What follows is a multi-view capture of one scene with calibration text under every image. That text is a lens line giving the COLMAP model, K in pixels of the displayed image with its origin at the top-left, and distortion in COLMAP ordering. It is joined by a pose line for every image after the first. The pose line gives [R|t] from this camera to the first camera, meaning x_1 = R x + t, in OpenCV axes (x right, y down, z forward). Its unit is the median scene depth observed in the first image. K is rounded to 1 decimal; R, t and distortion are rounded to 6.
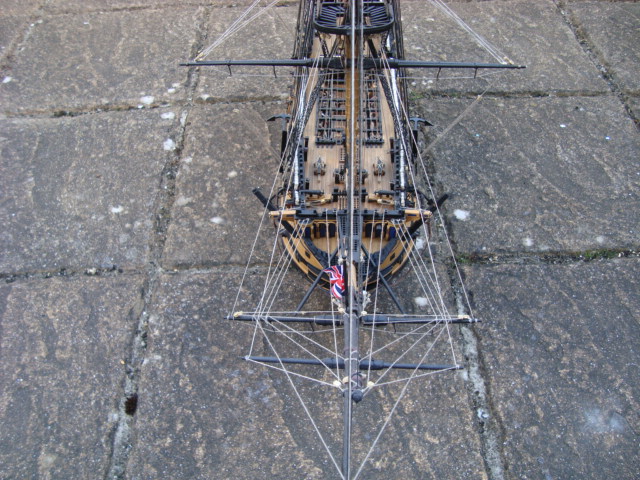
lens RADIAL K [[627.0, 0, 327.6], [0, 627.0, 239.9], [0, 0, 1]] dist [-0.209673, 0.225877]
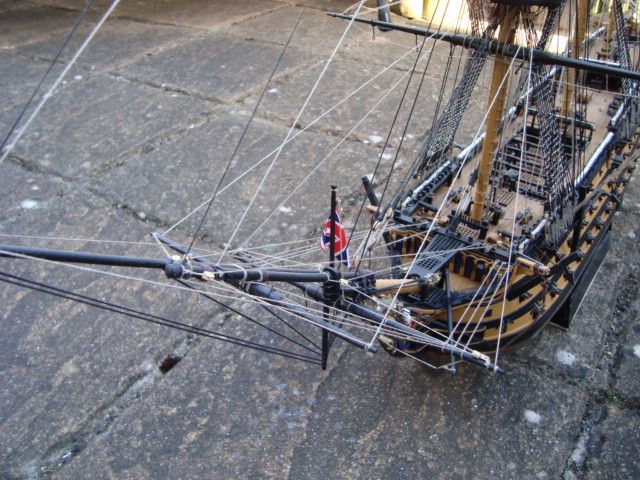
lens RADIAL K [[628.7, 0, 324.3], [0, 628.7, 228.2], [0, 0, 1]] dist [-0.215538, 0.239268]
pose [[0.828901, 0.321868, -0.457519, 0.214826], [-0.420291, 0.898079, -0.129649, 0.099303], [0.369158, 0.299757, 0.879698, 0.186239]]
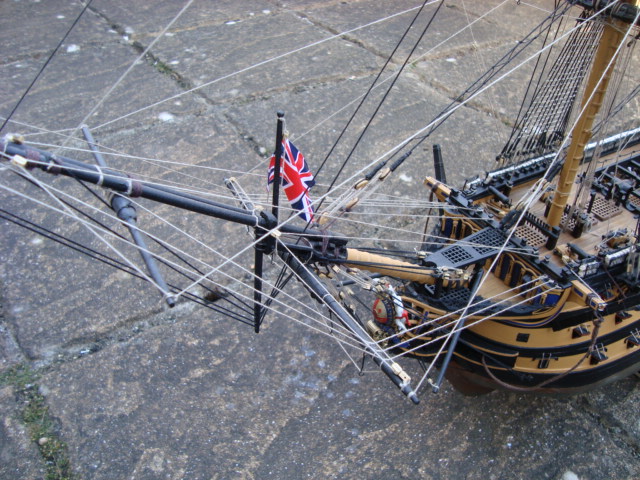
lens RADIAL K [[627.0, 0, 327.6], [0, 627.0, 239.9], [0, 0, 1]] dist [-0.209673, 0.225877]
pose [[0.548419, 0.530022, -0.646772, 0.289978], [-0.641811, 0.762602, 0.080732, 0.024249], [0.536019, 0.370830, 0.758399, 0.334528]]
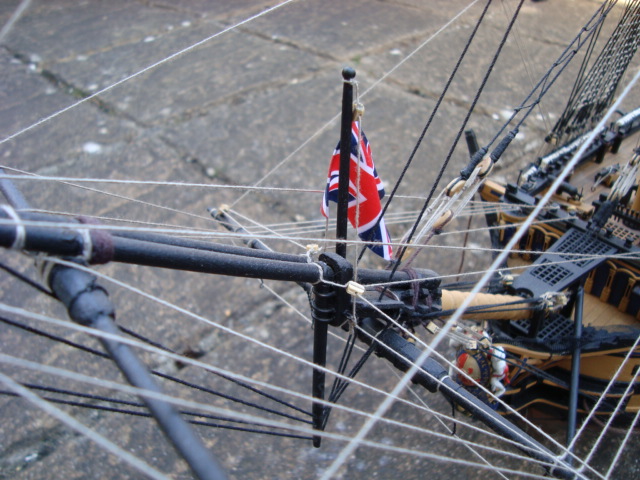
lens RADIAL K [[627.2, 0, 324.5], [0, 627.2, 243.2], [0, 0, 1]] dist [-0.216220, 0.229355]
pose [[0.675129, 0.436372, -0.594794, 0.143961], [-0.539537, 0.841945, 0.005286, 0.061734], [0.503090, 0.317344, 0.803861, 0.418859]]
